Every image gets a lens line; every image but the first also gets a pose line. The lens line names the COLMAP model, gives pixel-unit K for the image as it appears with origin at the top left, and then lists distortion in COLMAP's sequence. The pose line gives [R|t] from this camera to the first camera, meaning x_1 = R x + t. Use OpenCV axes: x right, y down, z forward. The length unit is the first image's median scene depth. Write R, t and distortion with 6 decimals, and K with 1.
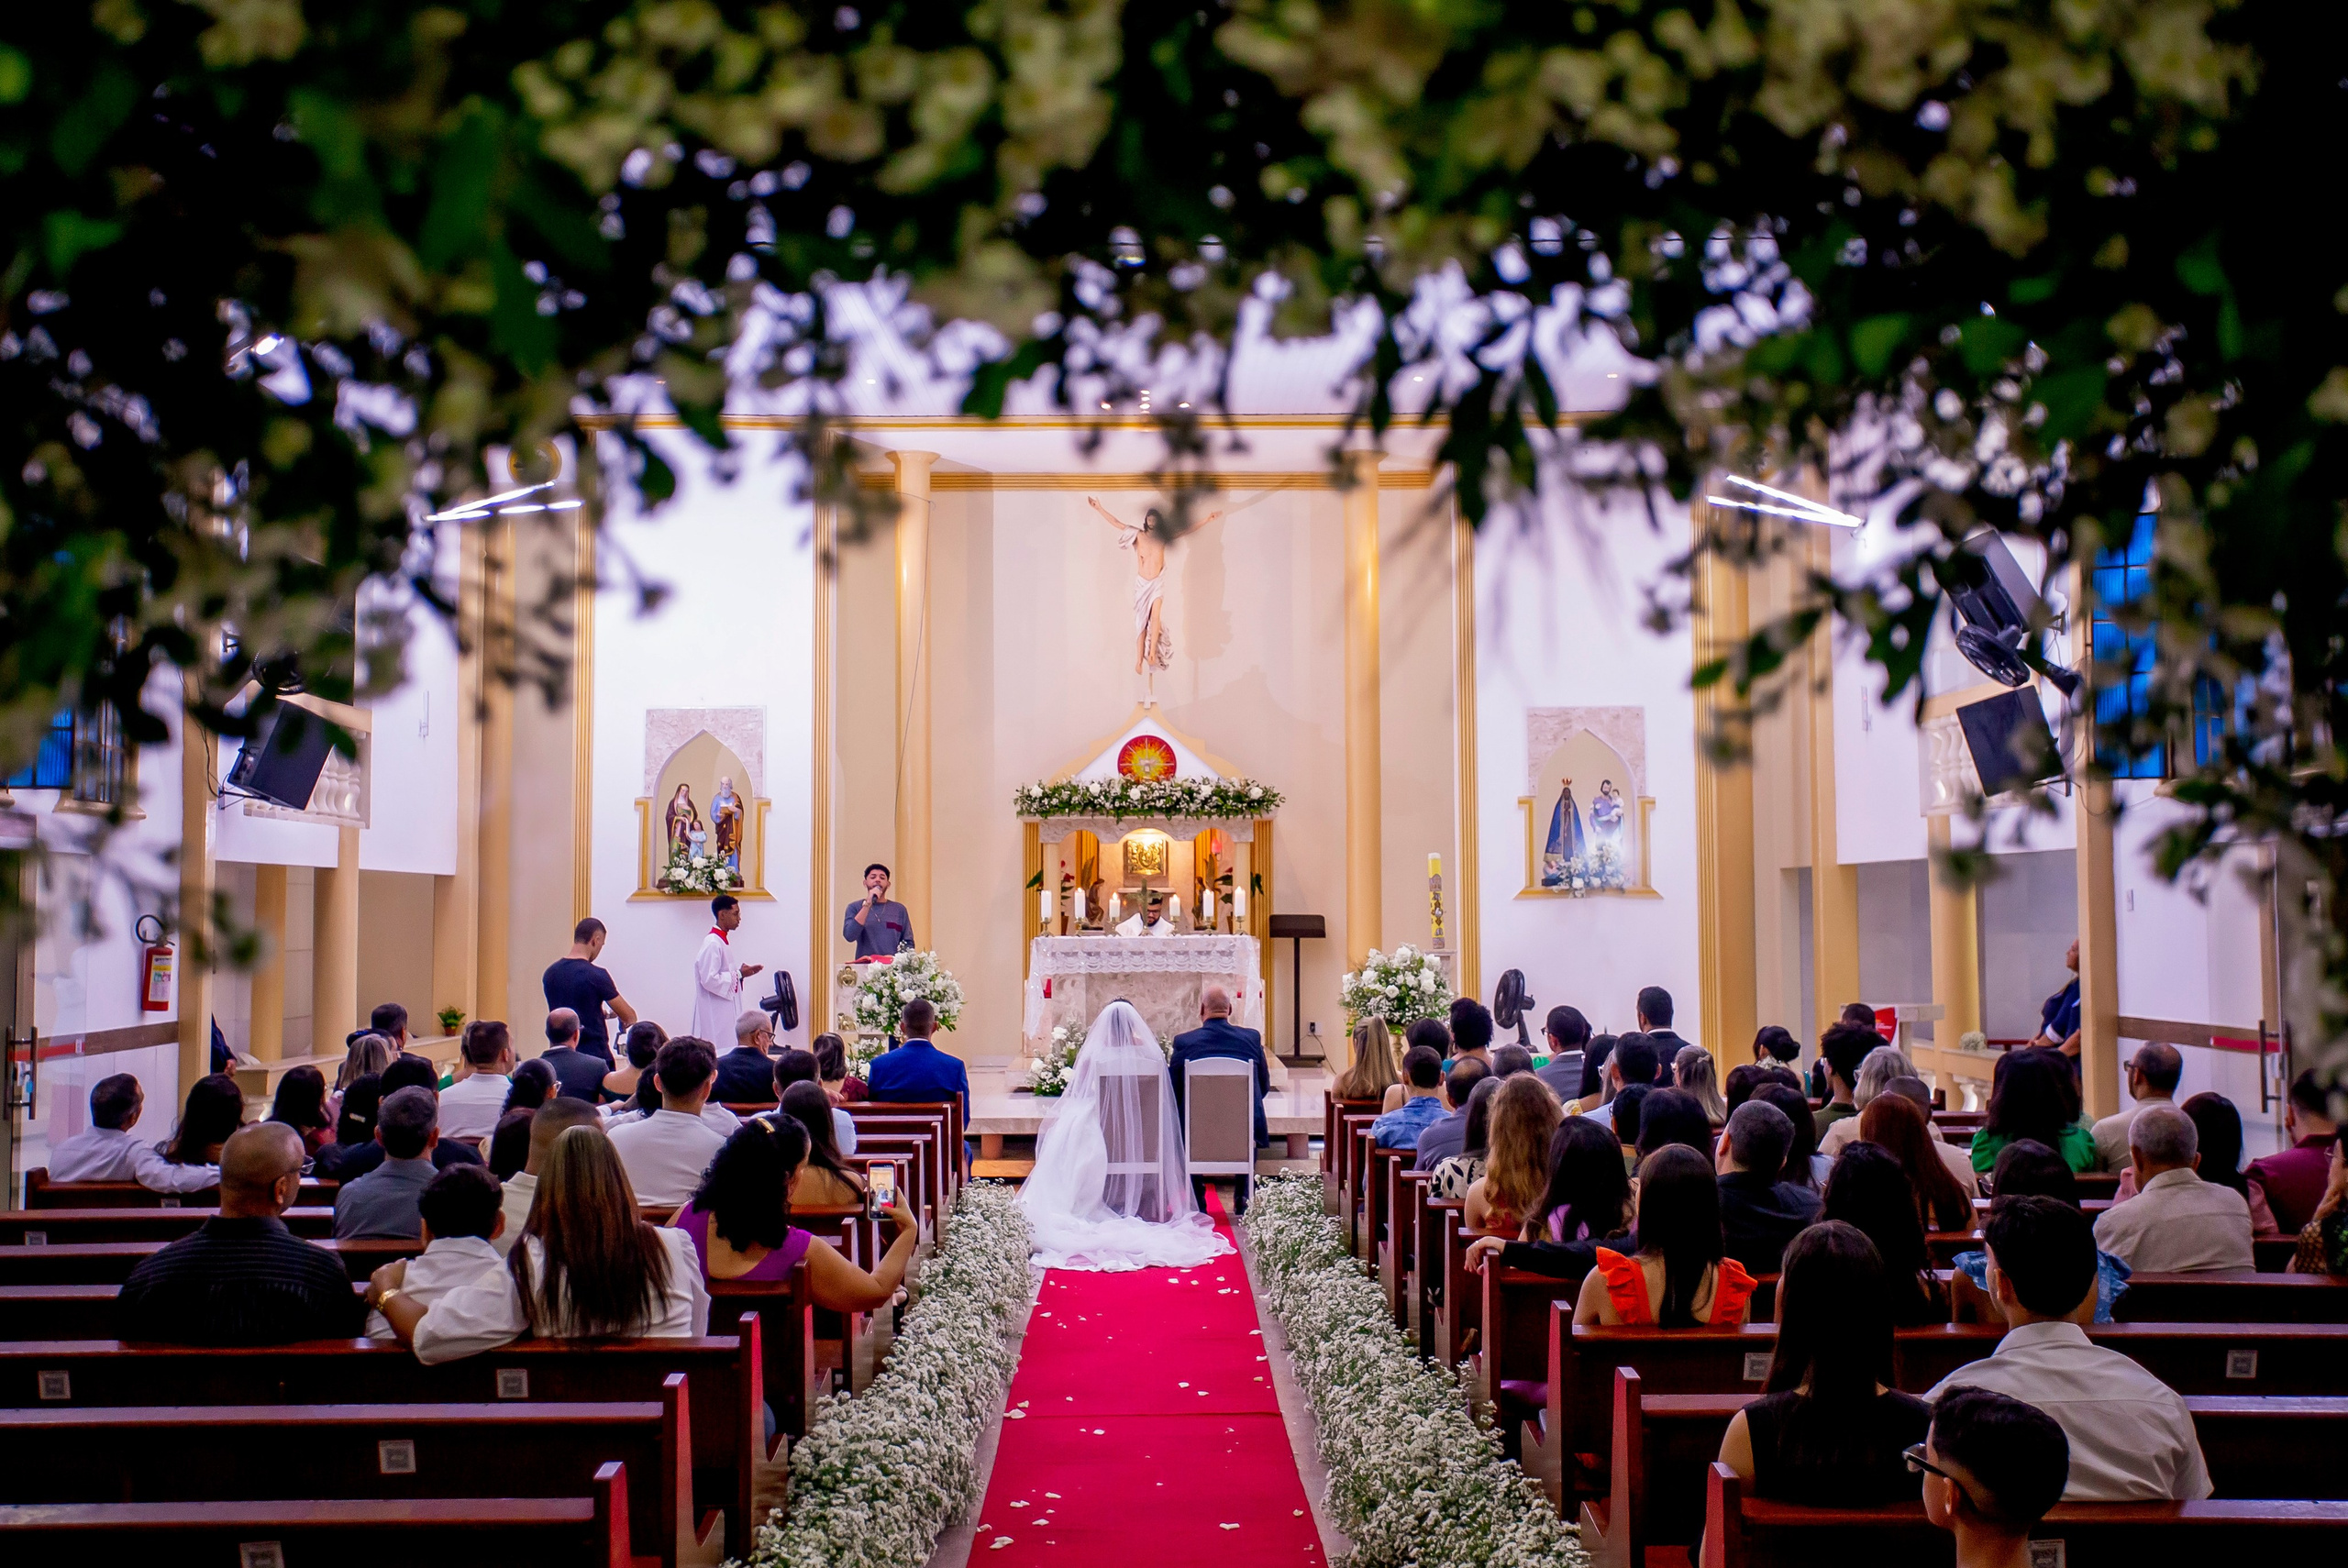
lens RADIAL K [[2701.5, 0, 1174.0], [0, 2701.5, 784.0], [0, 0, 1]] dist [-0.002725, 0.002180]
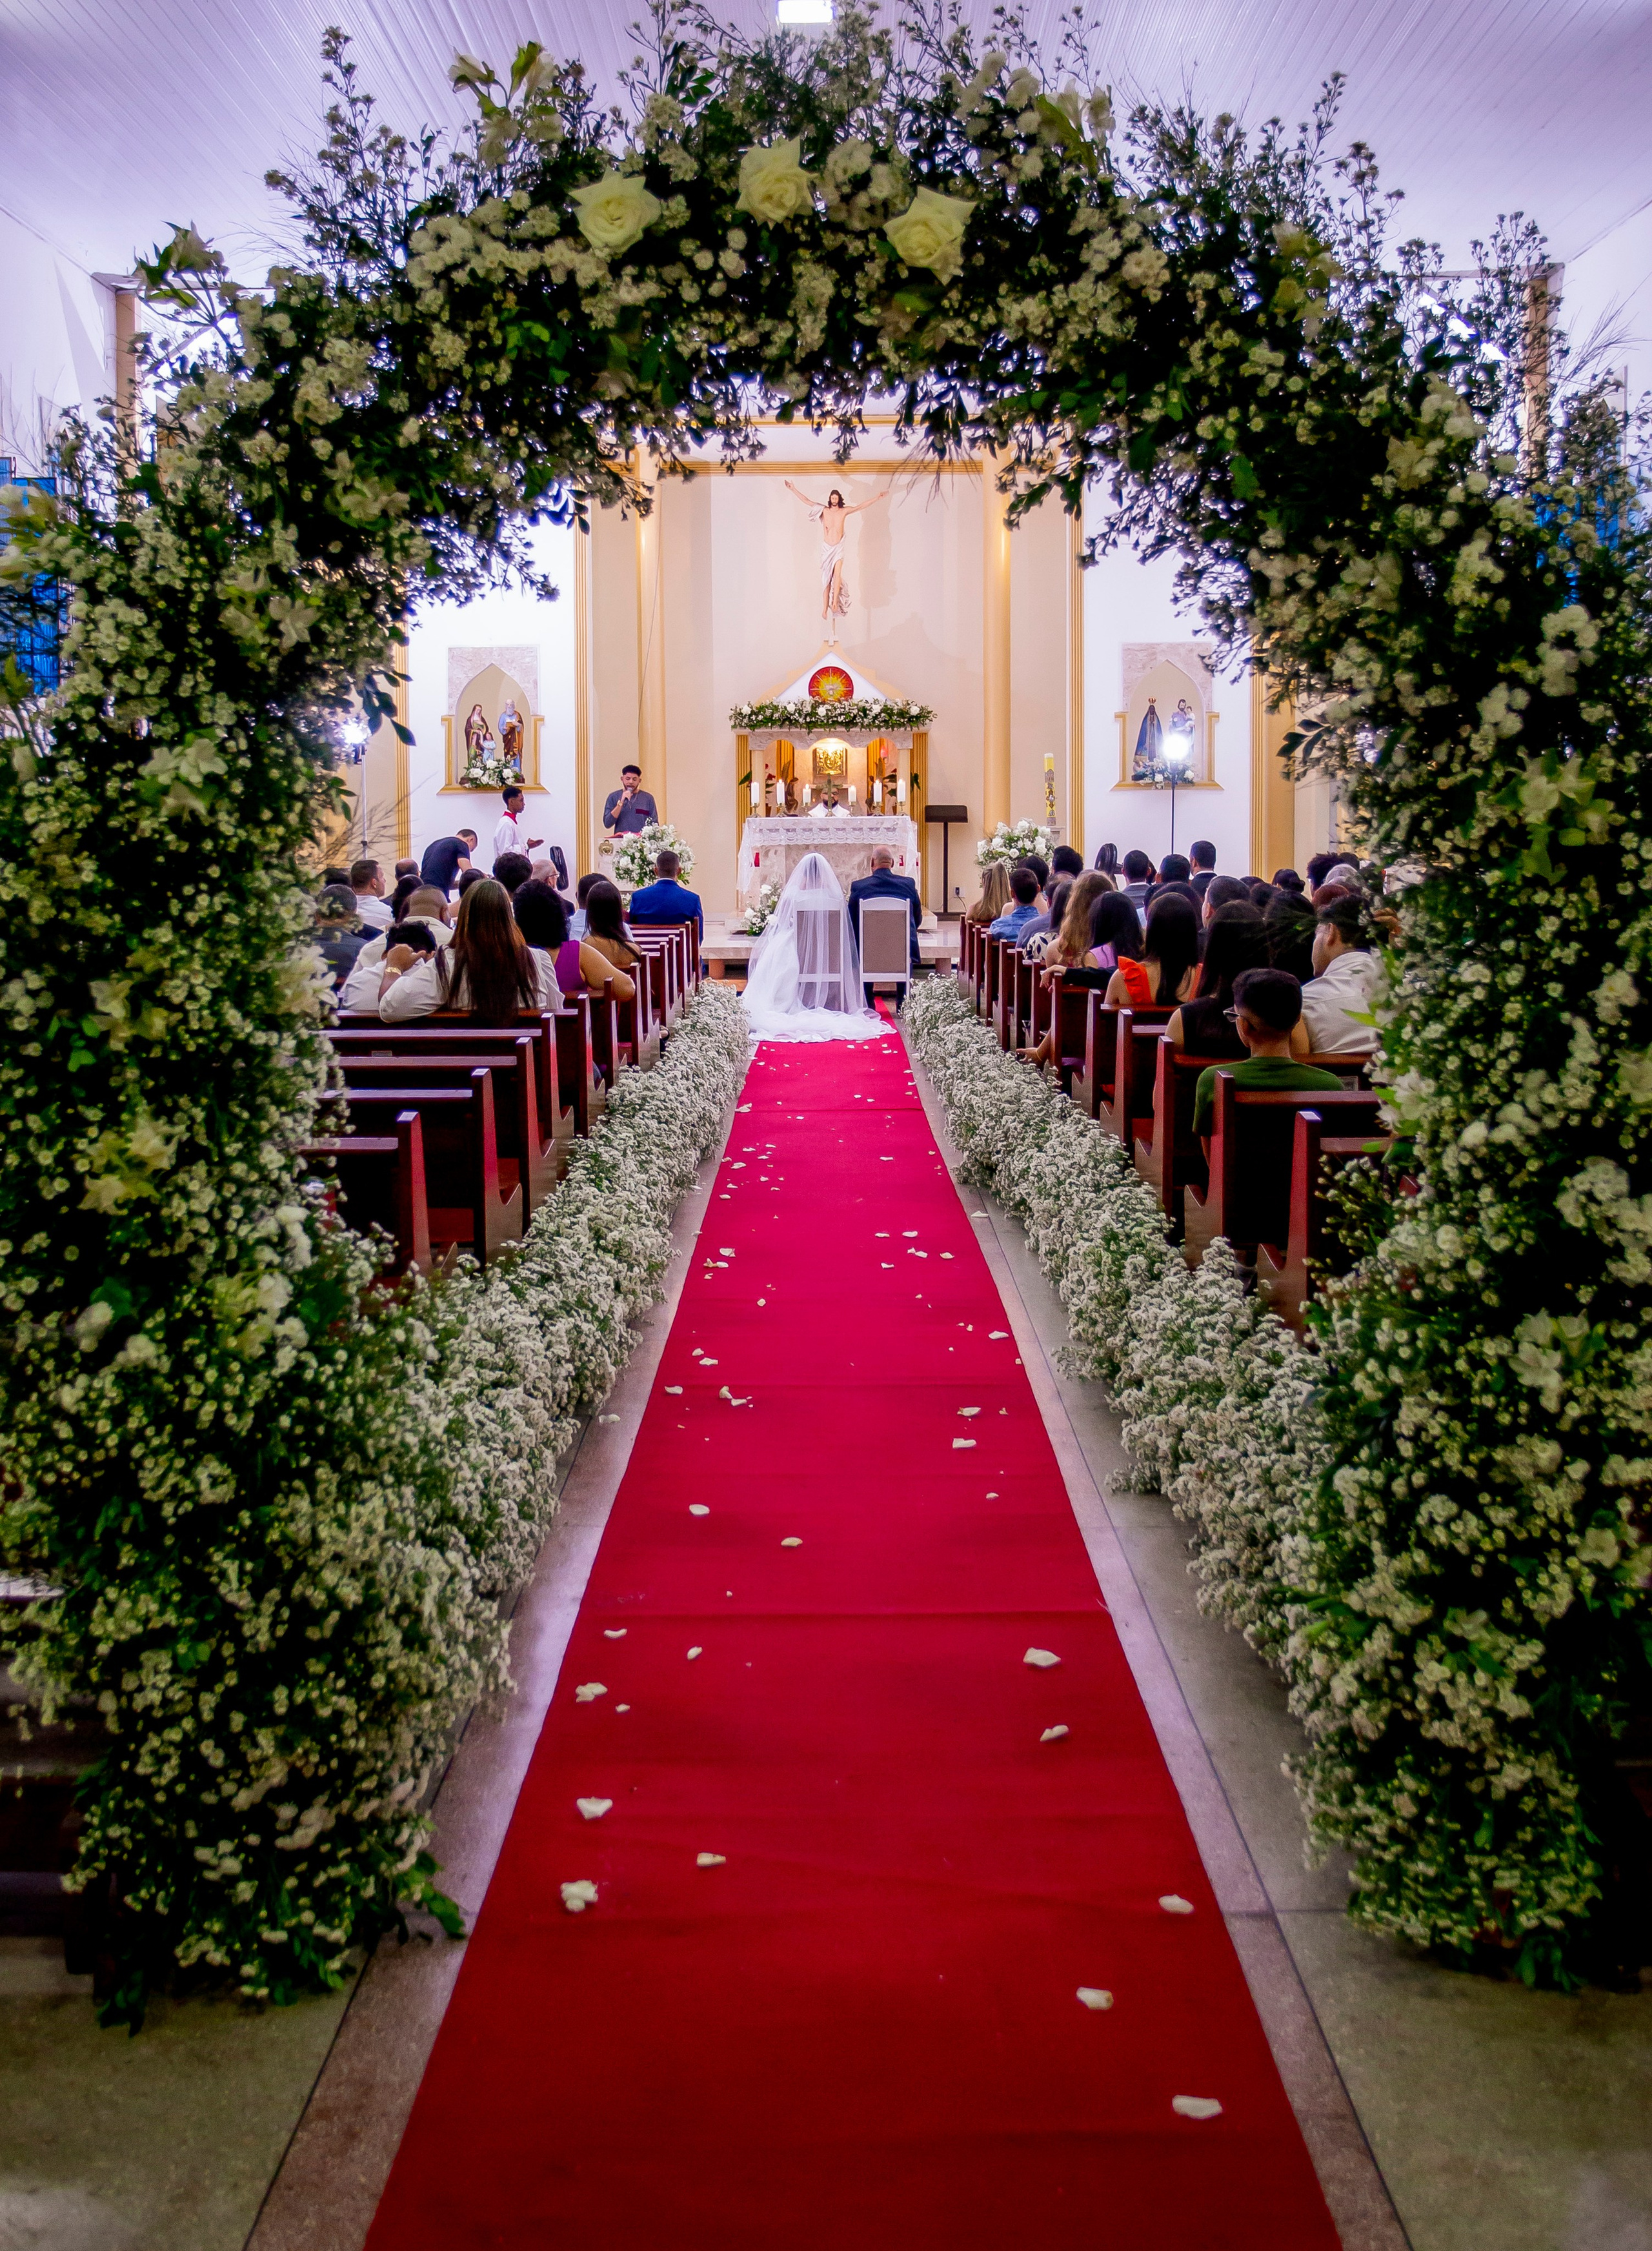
lens RADIAL K [[2506.4, 0, 815.1], [0, 2506.4, 1123.9], [0, 0, 1]] dist [-0.070354, 0.005027]
pose [[0.999873, -0.000428, -0.015944, 0.001686], [0.002685, 0.989894, 0.141784, 0.034202], [0.015722, -0.141809, 0.989769, -0.258341]]
